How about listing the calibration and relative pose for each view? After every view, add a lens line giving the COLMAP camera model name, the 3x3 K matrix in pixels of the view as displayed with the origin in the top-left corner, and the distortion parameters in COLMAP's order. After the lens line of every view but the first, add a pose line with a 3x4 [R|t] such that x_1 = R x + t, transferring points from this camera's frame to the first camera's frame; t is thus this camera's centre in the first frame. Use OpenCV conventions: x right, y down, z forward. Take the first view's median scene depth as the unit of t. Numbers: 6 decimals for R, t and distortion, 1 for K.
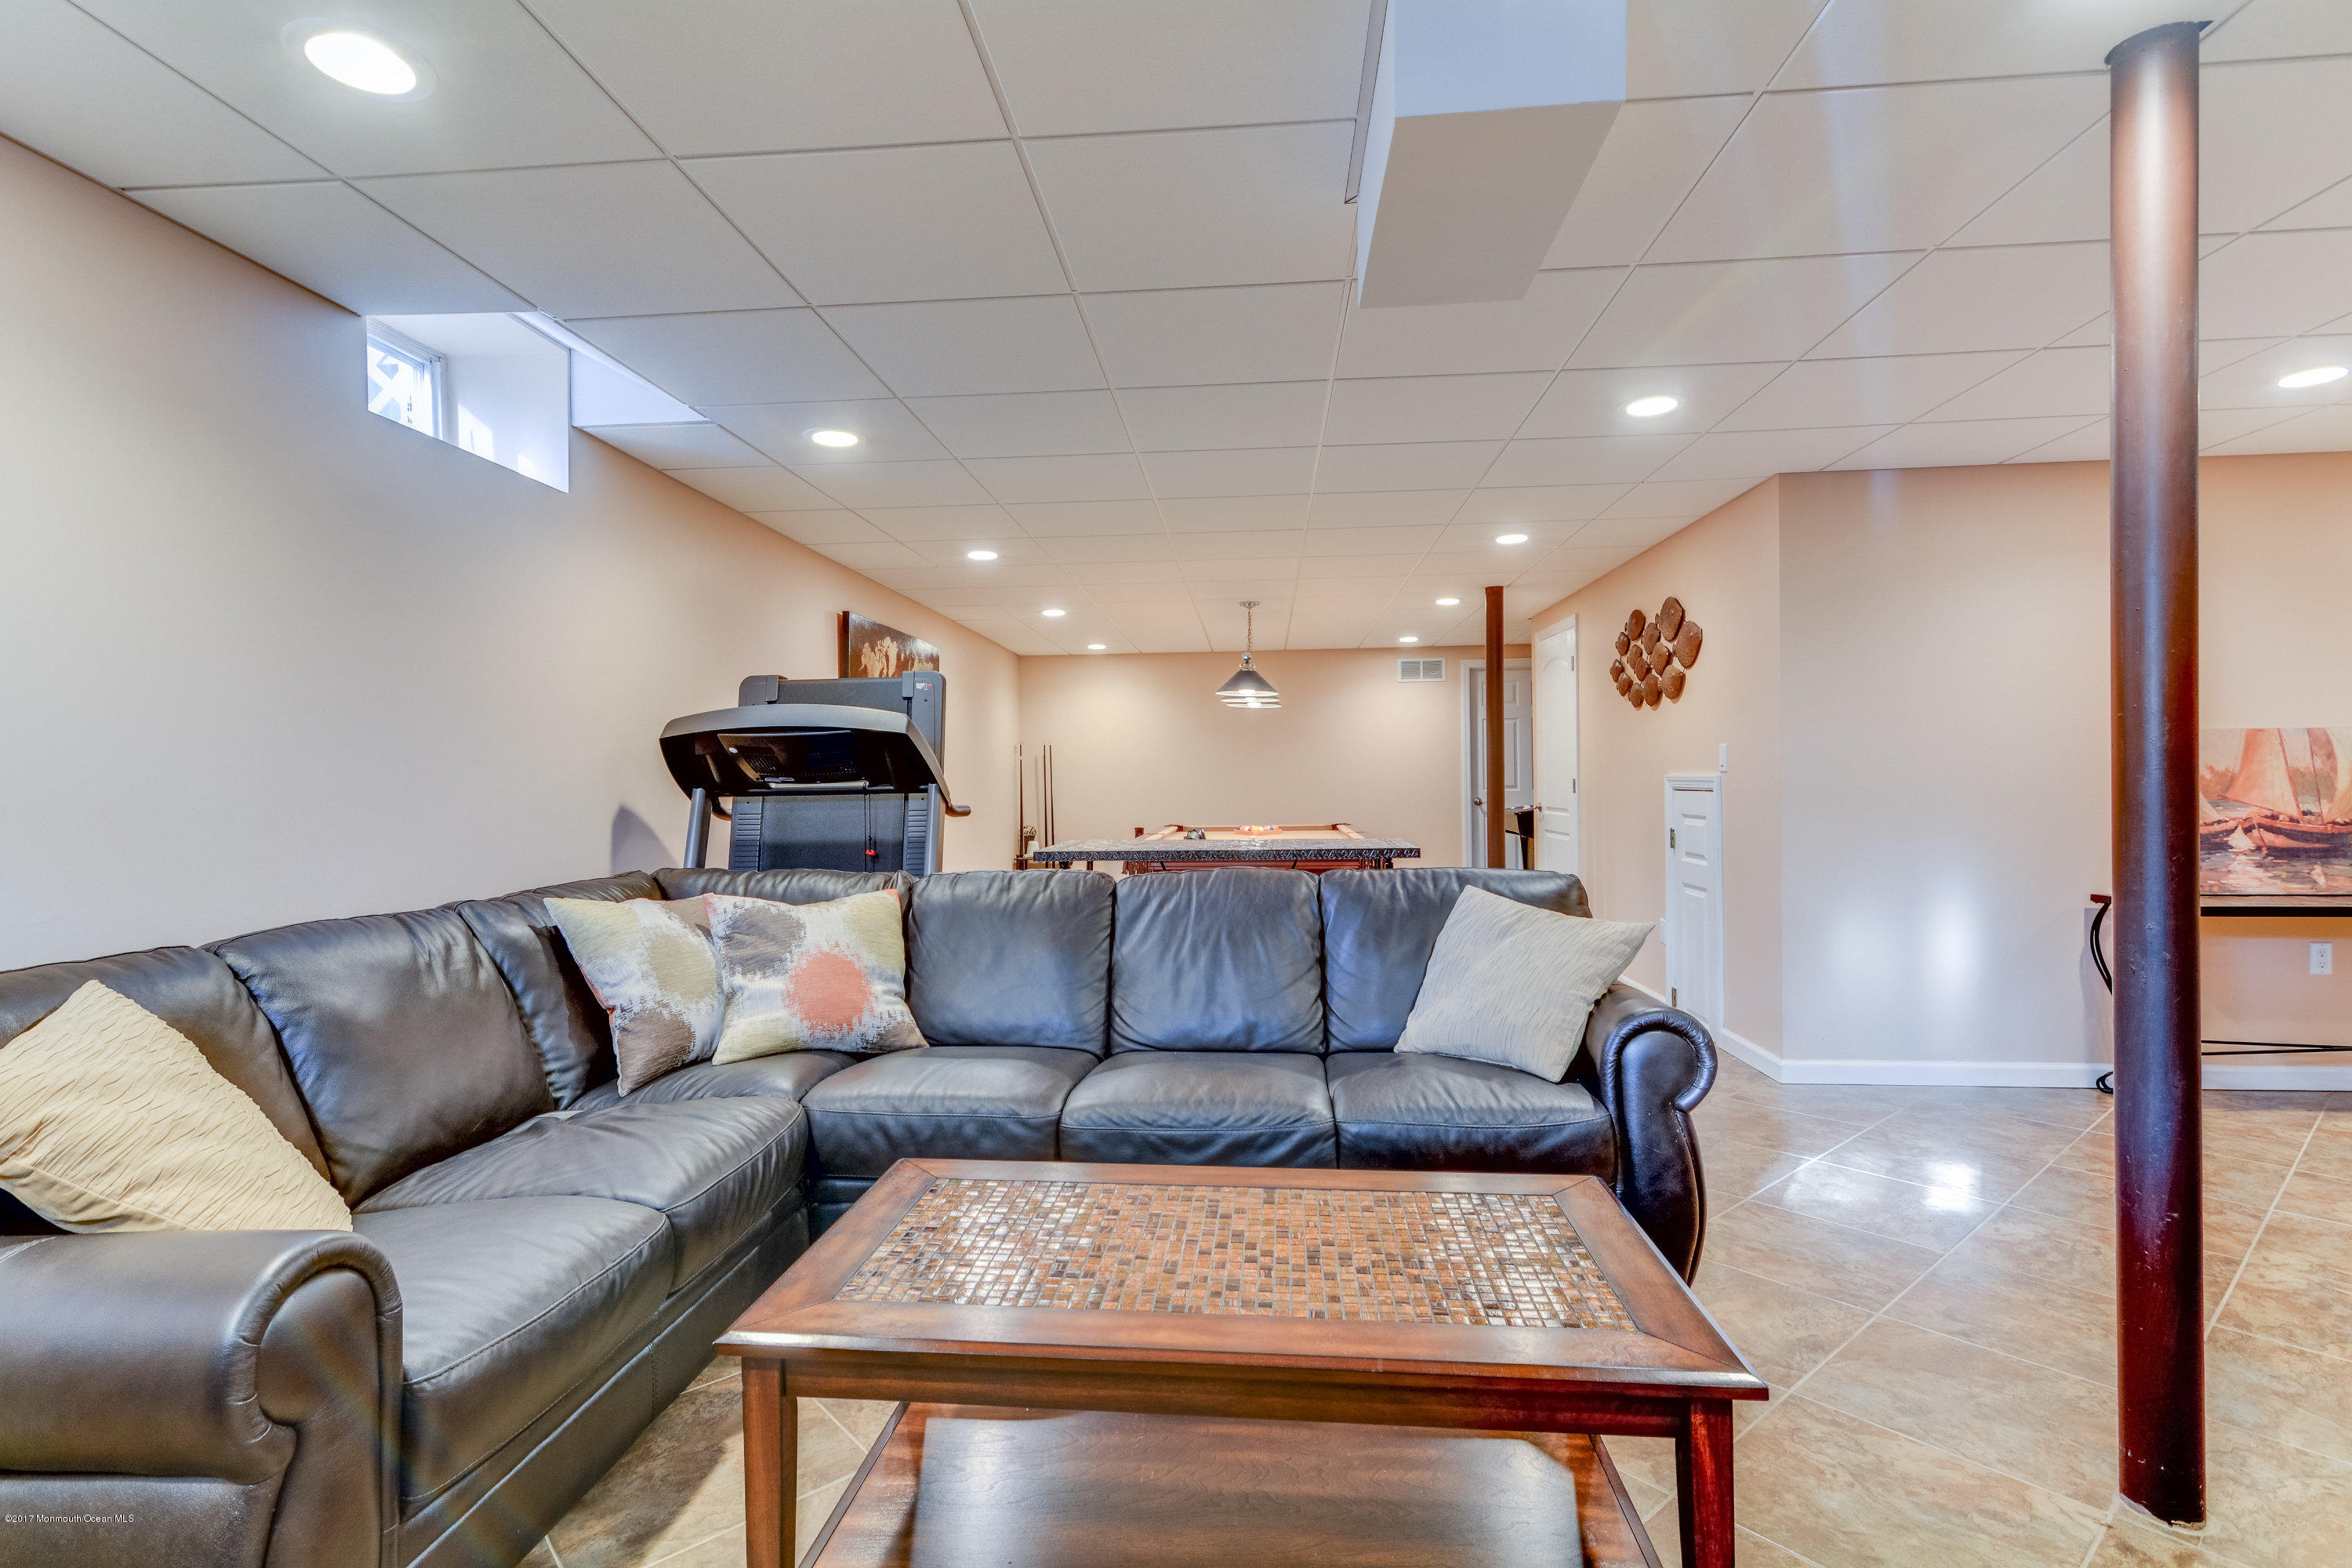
lens RADIAL K [[1146.7, 0, 1168.0], [0, 1146.7, 782.5], [0, 0, 1]] dist [0.005695, -0.000072]
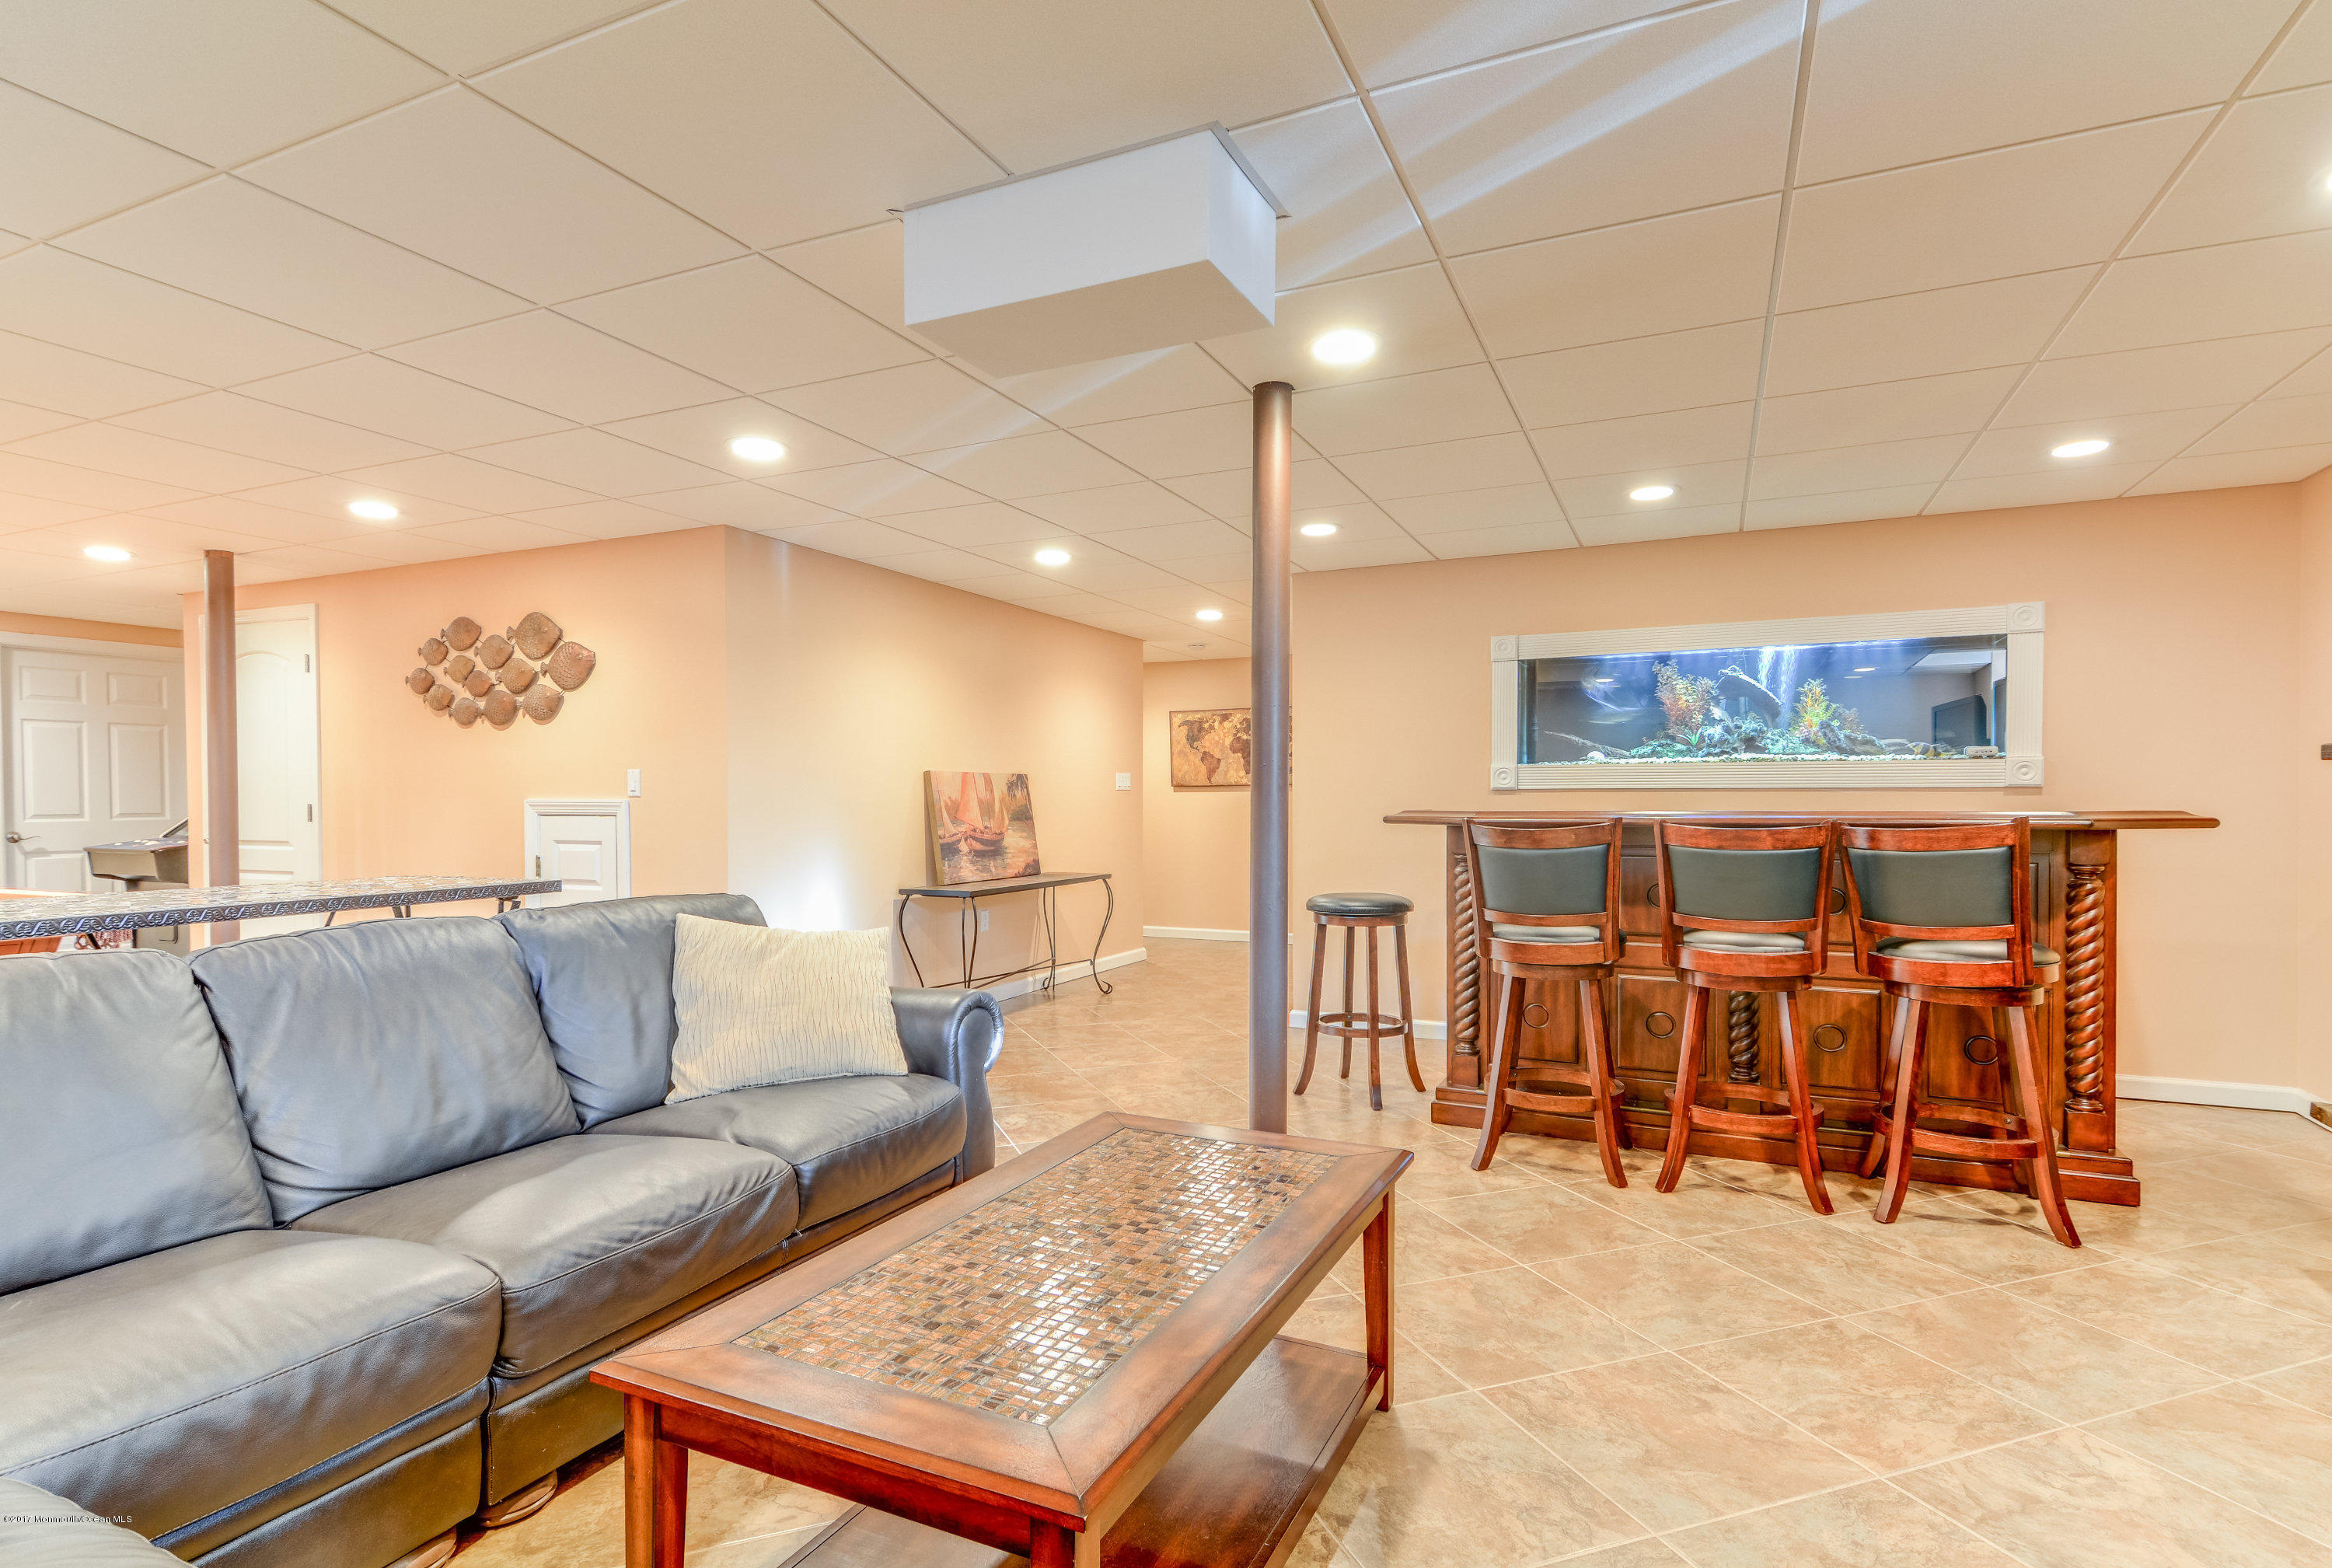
lens RADIAL K [[1170.7, 0, 1165.8], [0, 1170.7, 802.5], [0, 0, 1]] dist [0.020710, 0.000191]
pose [[0.334243, 0.006471, 0.942465, -0.410391], [0.001634, 0.999971, -0.007445, 0.004998], [-0.942485, 0.004028, 0.334223, 0.245316]]
